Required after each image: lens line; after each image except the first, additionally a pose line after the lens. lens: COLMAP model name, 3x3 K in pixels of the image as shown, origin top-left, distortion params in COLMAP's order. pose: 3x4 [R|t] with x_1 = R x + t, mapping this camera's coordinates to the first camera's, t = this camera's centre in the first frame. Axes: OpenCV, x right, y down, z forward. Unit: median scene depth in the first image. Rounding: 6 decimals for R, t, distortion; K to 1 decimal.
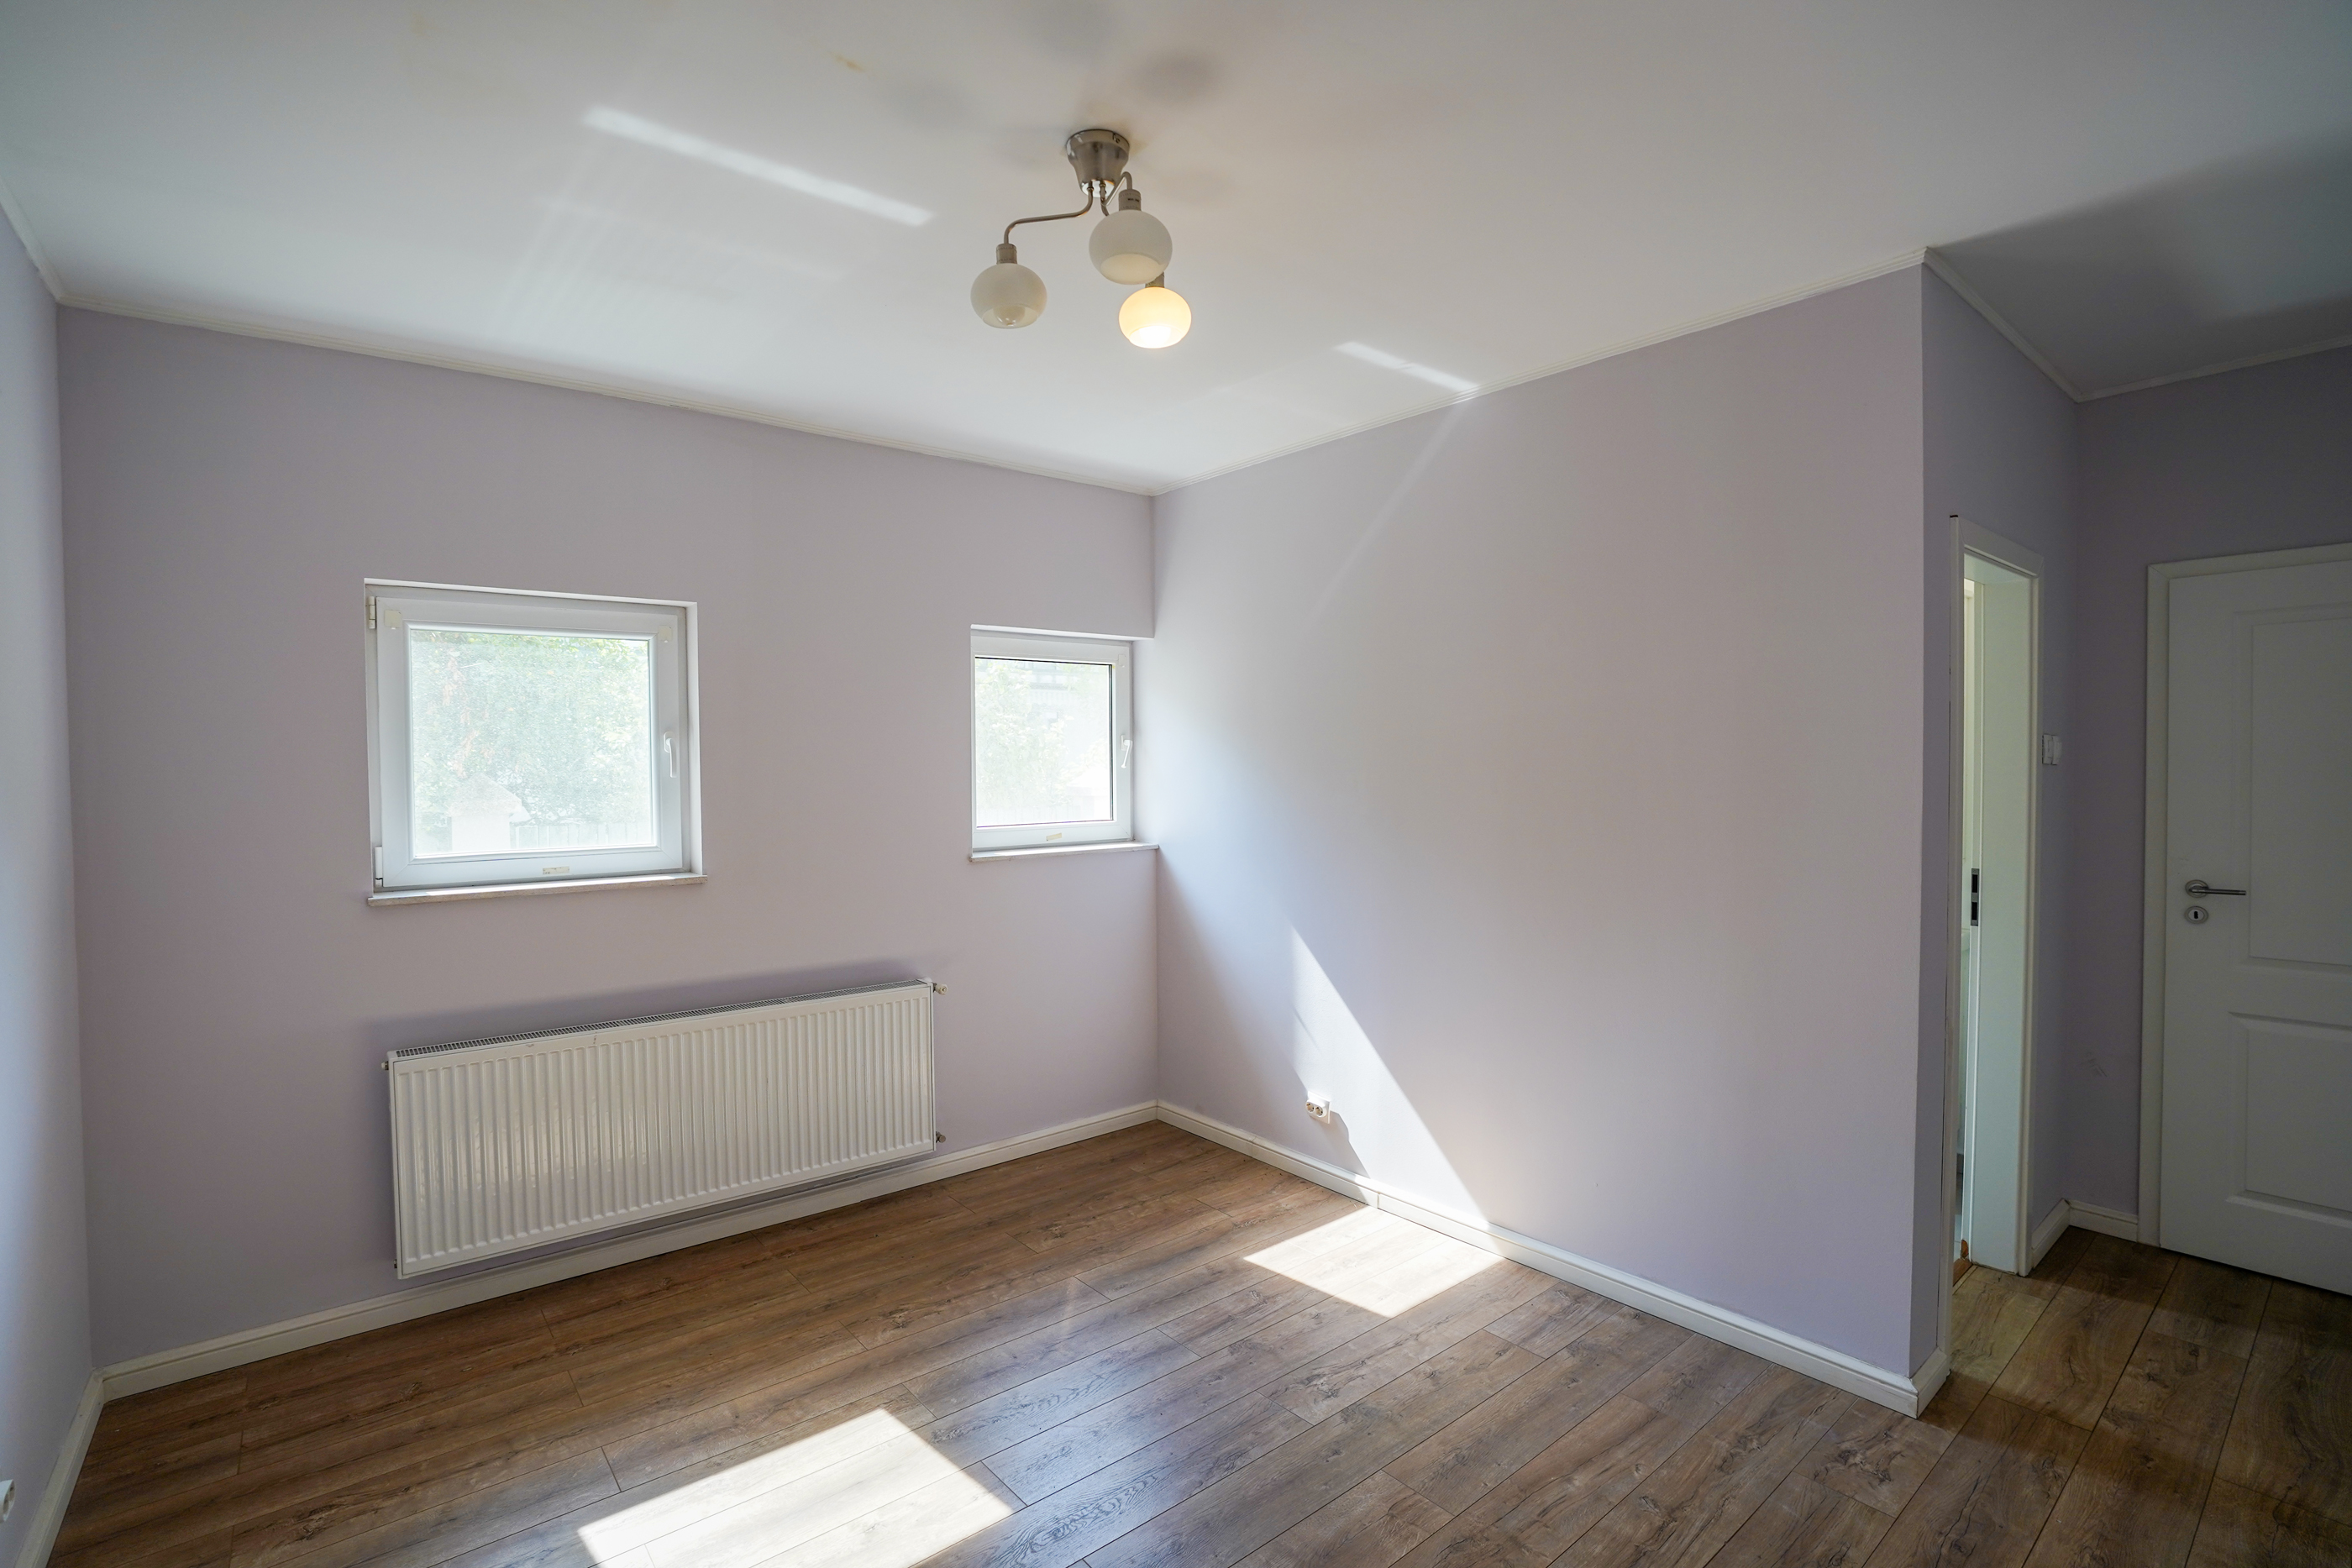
lens RADIAL K [[1084.4, 0, 1169.0], [0, 1084.4, 785.2], [0, 0, 1]] dist [-0.064258, 0.022710]
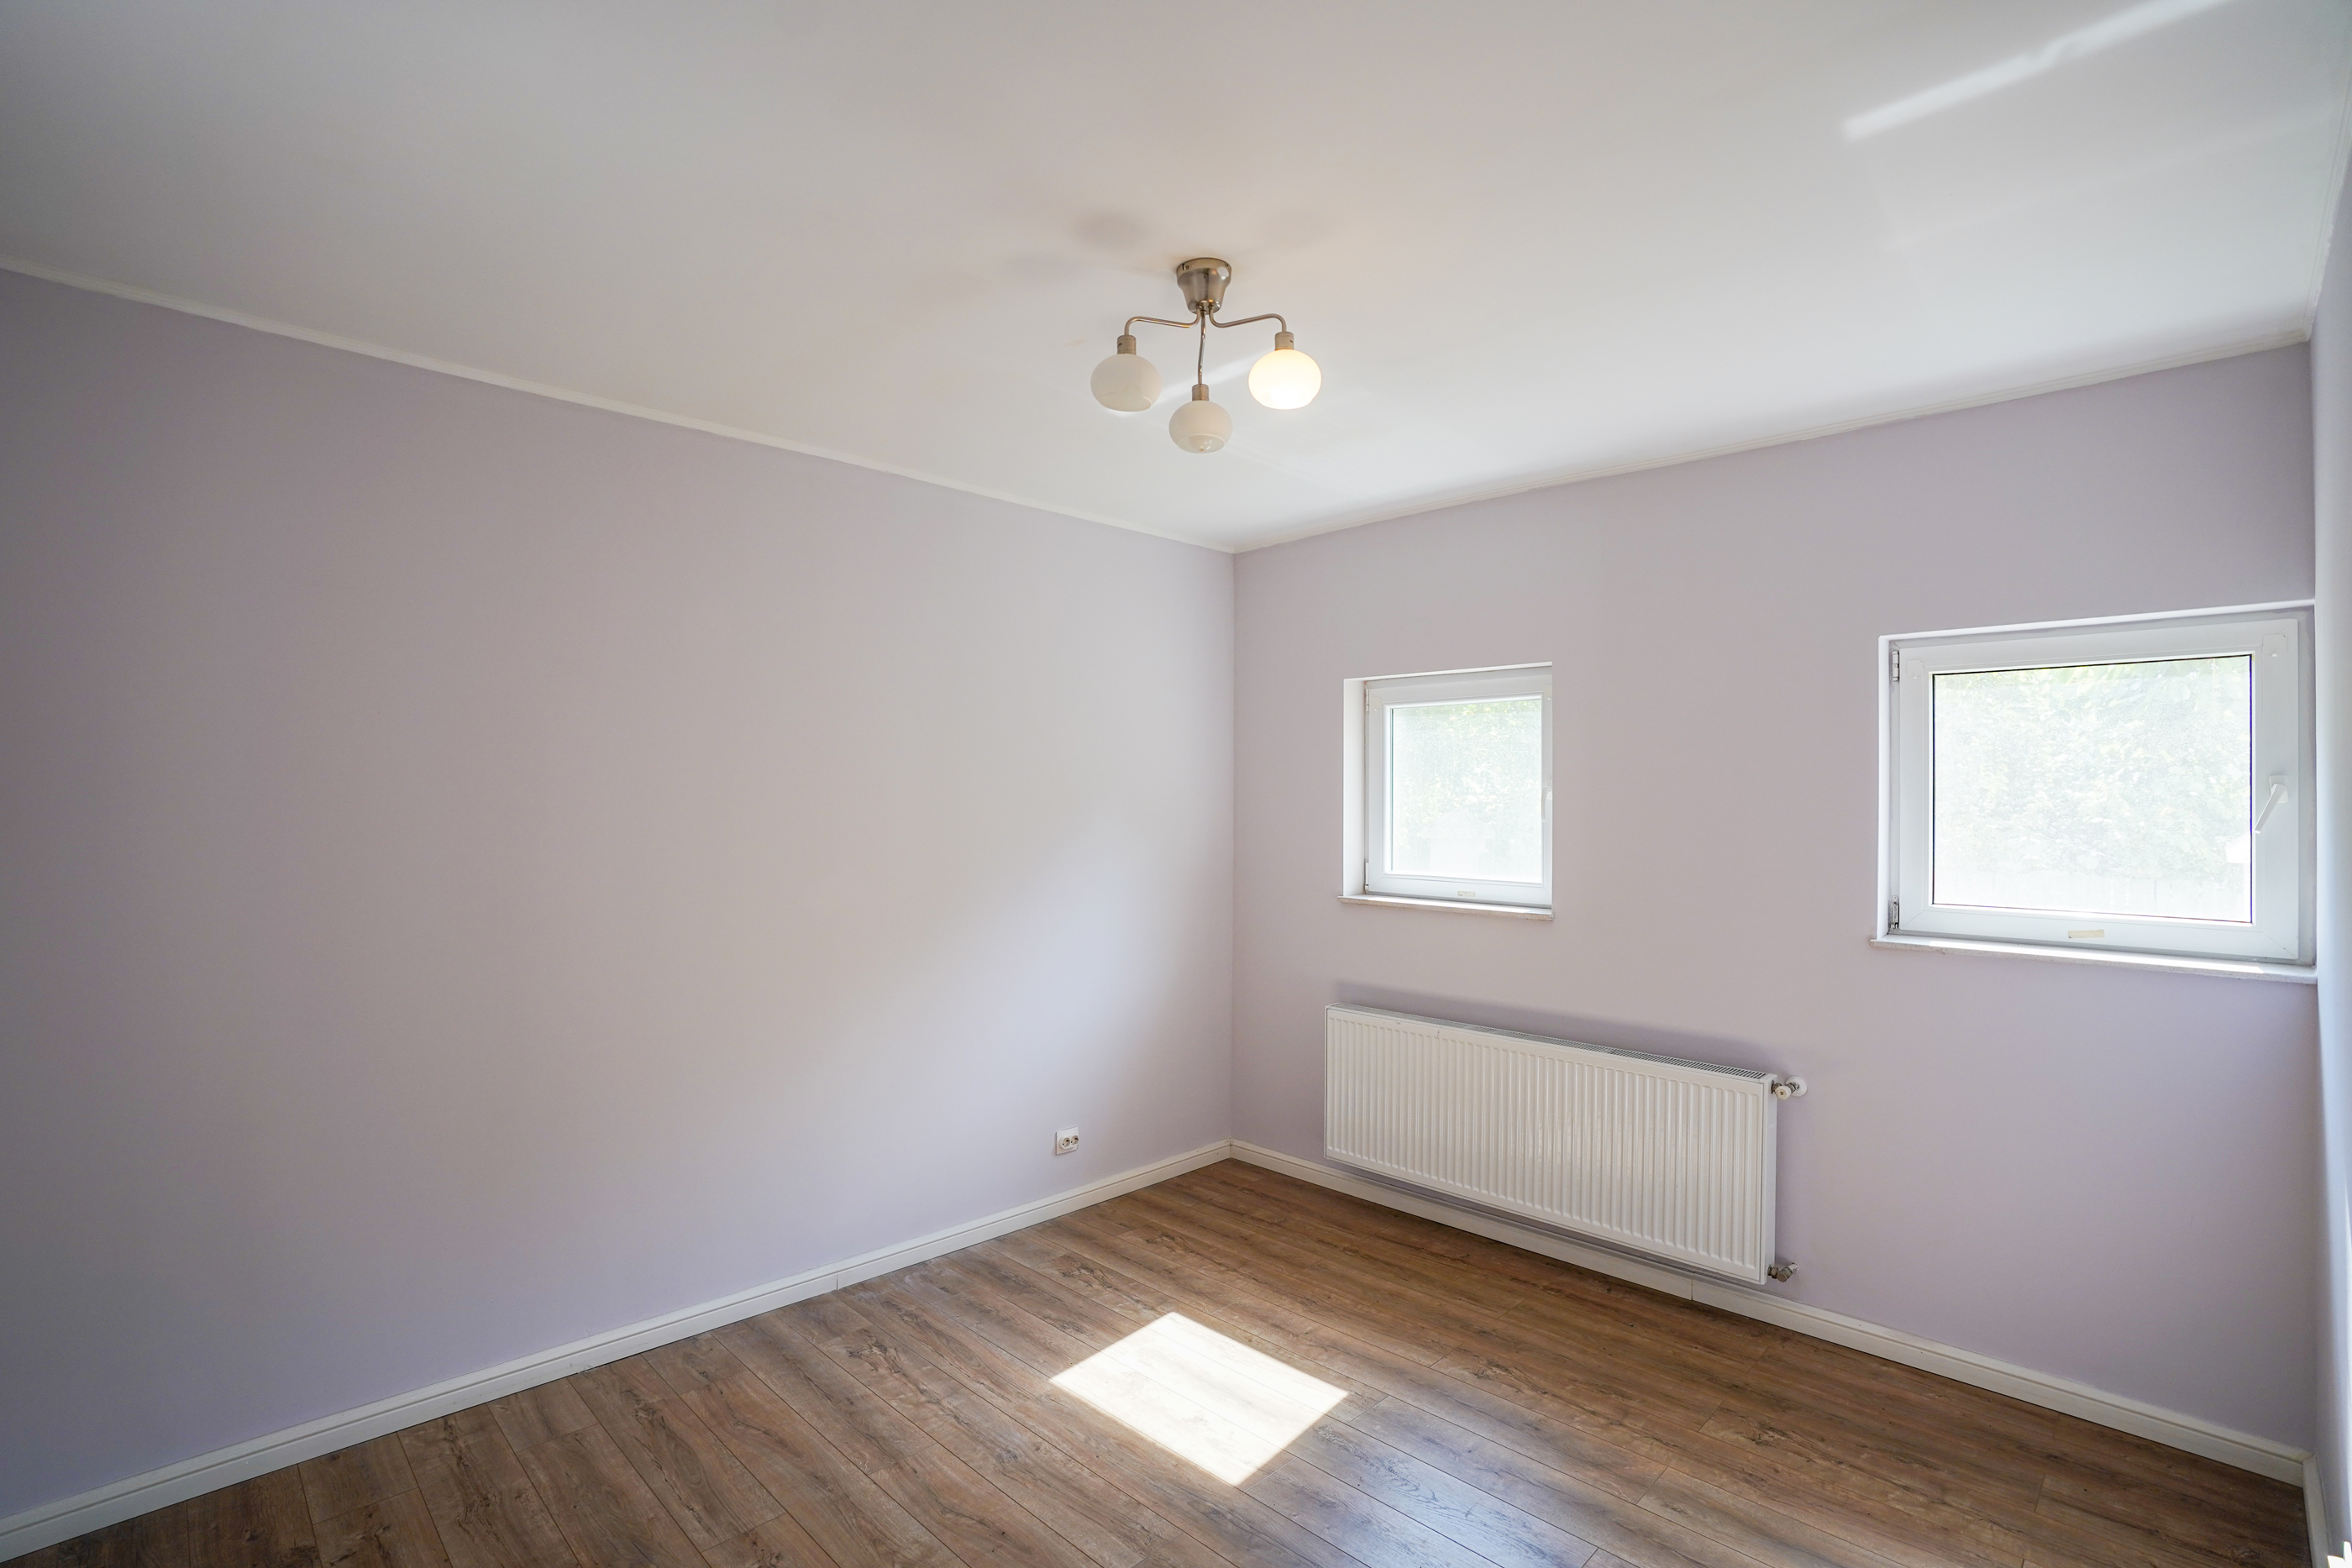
lens RADIAL K [[1084.4, 0, 1174.2], [0, 1084.4, 778.9], [0, 0, 1]] dist [-0.064258, 0.022710]
pose [[0.103212, -0.012318, -0.994583, 0.647341], [-0.039528, 0.999083, -0.016476, -0.018215], [0.993874, 0.041015, 0.102630, 0.541930]]
